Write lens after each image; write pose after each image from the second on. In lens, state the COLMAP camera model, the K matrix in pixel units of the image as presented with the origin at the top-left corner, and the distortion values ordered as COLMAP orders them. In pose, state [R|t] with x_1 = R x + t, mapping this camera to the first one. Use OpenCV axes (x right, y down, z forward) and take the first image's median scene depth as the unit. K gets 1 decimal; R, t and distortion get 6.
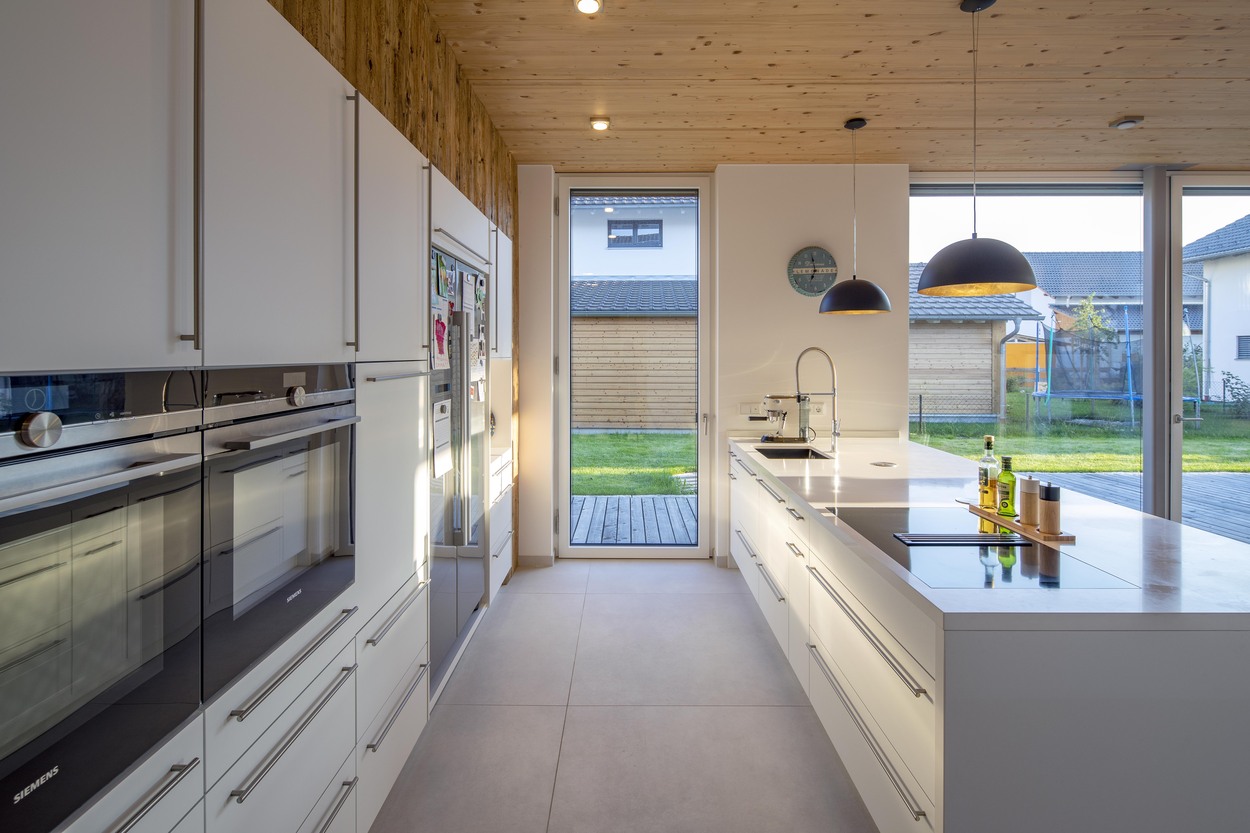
lens RADIAL K [[596.7, 0, 624.9], [0, 596.7, 352.4], [0, 0, 1]] dist [0.000373, 0.000064]
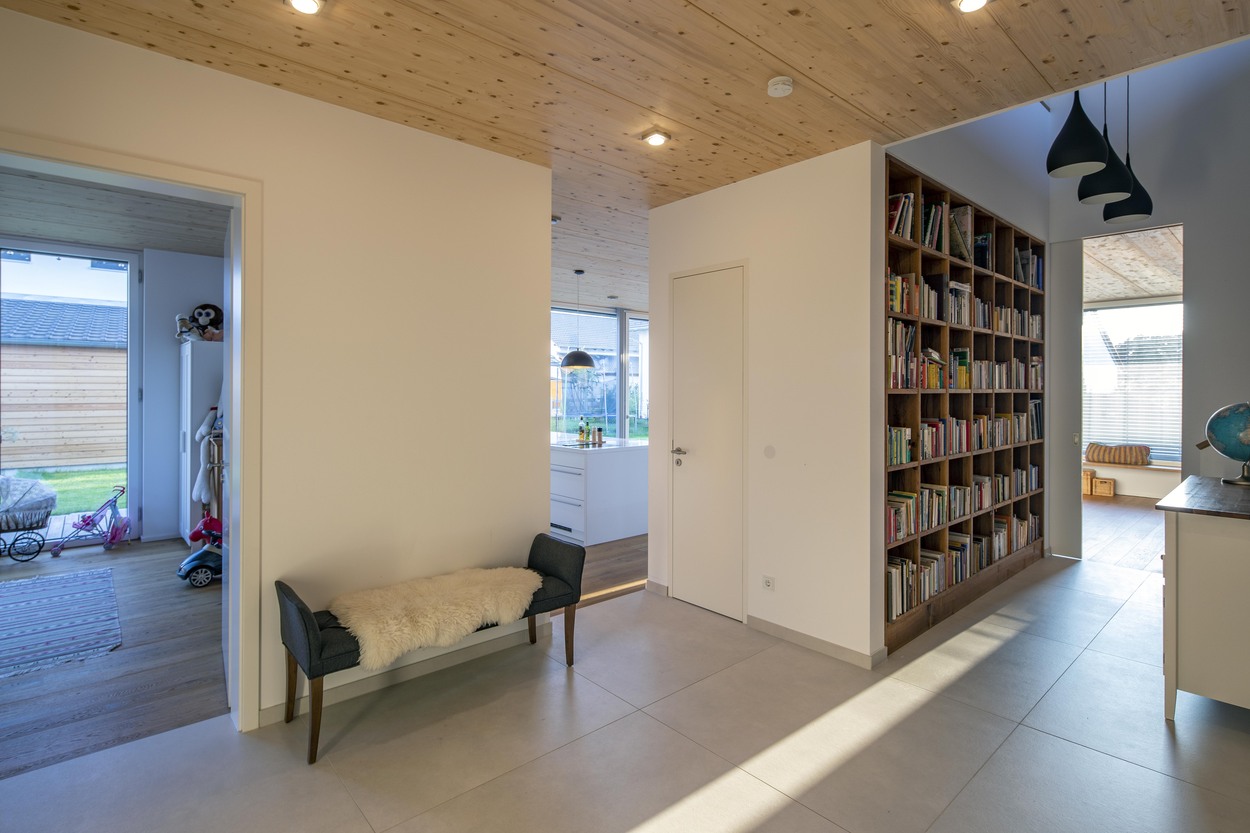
lens RADIAL K [[622.7, 0, 625.0], [0, 622.7, 416.5], [0, 0, 1]] dist [-0.000690, -0.000268]
pose [[0.735694, -0.029741, 0.676661, -0.238070], [-0.001200, 0.998977, 0.045212, 0.000553], [-0.677313, -0.034074, 0.734906, -0.255200]]
